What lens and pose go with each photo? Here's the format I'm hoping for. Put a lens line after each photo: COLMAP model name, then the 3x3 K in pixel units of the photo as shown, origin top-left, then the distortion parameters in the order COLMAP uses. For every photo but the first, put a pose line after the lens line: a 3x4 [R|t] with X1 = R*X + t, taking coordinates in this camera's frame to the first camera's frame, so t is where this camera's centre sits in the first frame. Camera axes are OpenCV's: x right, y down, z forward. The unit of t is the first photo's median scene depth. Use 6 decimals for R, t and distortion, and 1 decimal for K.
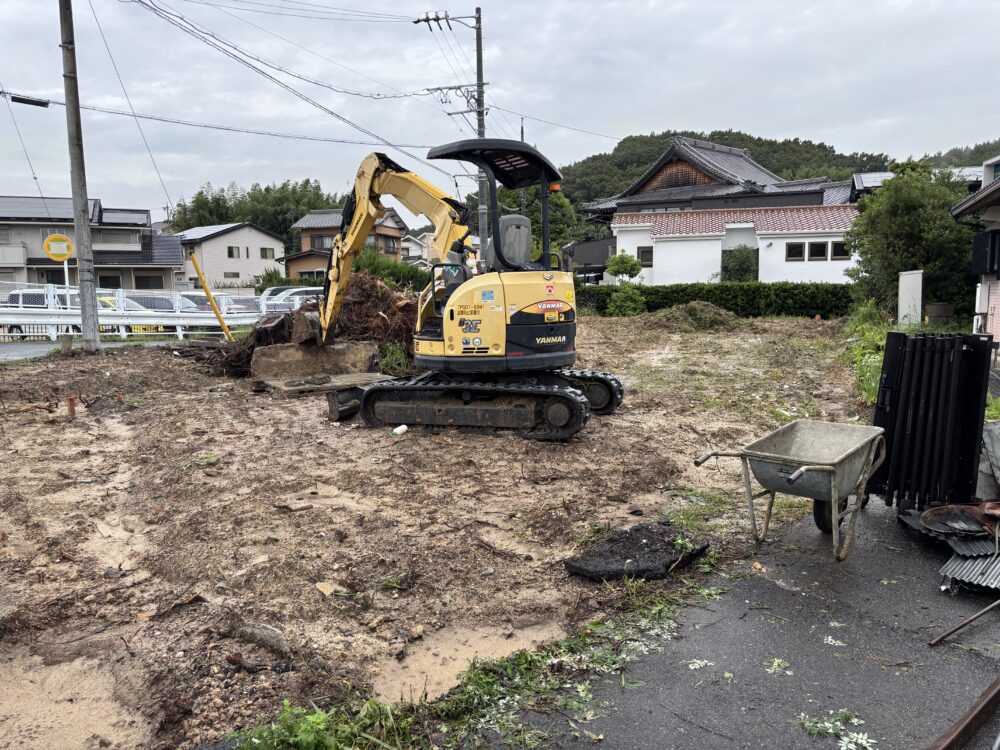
lens RADIAL K [[755.8, 0, 503.6], [0, 755.8, 367.1], [0, 0, 1]] dist [0.051782, -0.061140]
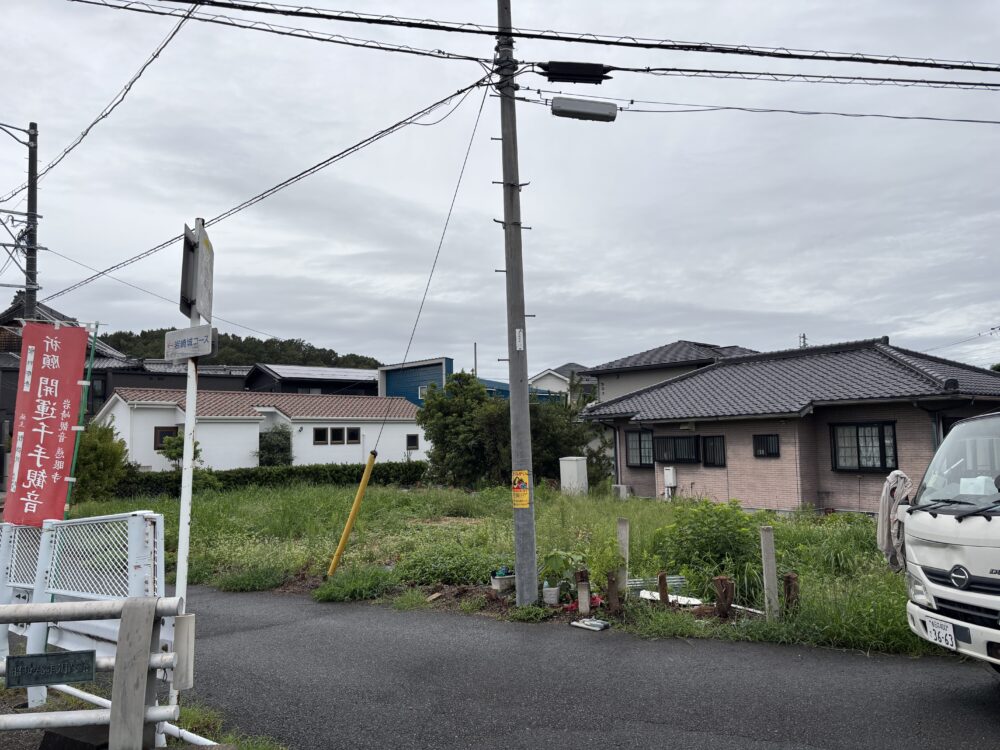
lens RADIAL K [[755.8, 0, 499.9], [0, 755.8, 368.0], [0, 0, 1]] dist [0.051782, -0.061140]
pose [[0.476128, 0.086437, 0.875118, -0.381119], [0.109413, 0.981602, -0.156483, -0.040405], [-0.872543, 0.170255, 0.457911, 0.215948]]
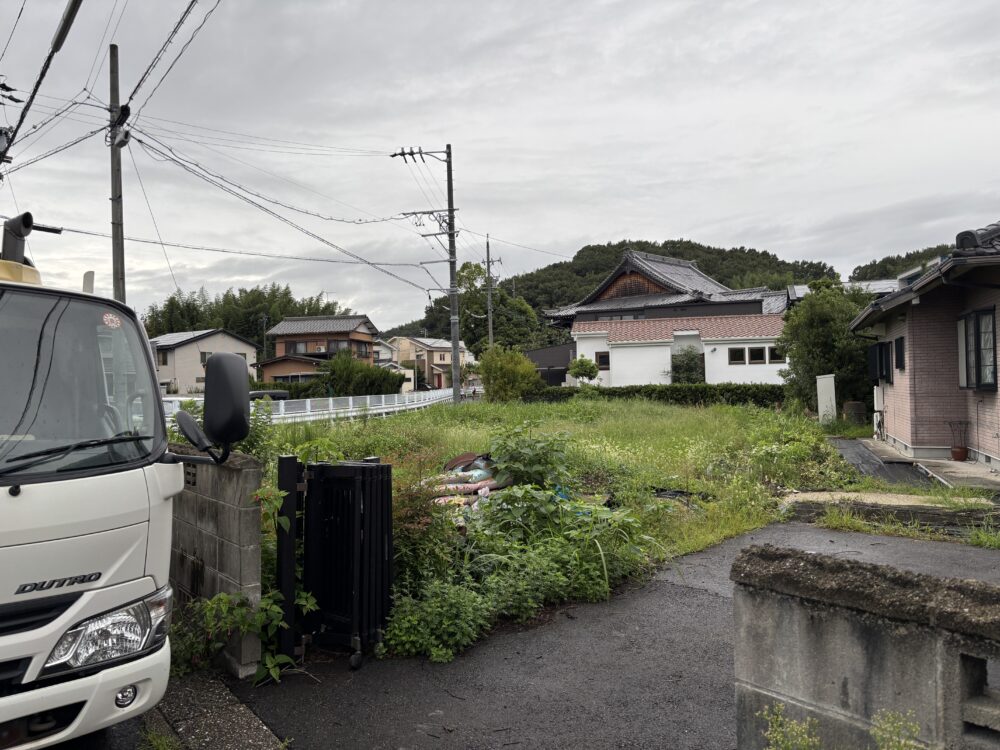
lens RADIAL K [[755.8, 0, 504.8], [0, 755.8, 378.9], [0, 0, 1]] dist [0.051782, -0.061140]
pose [[0.998833, -0.010048, 0.047249, -0.005589], [0.015424, 0.993266, -0.114828, 0.003094], [-0.045777, 0.115423, 0.992261, -0.064403]]
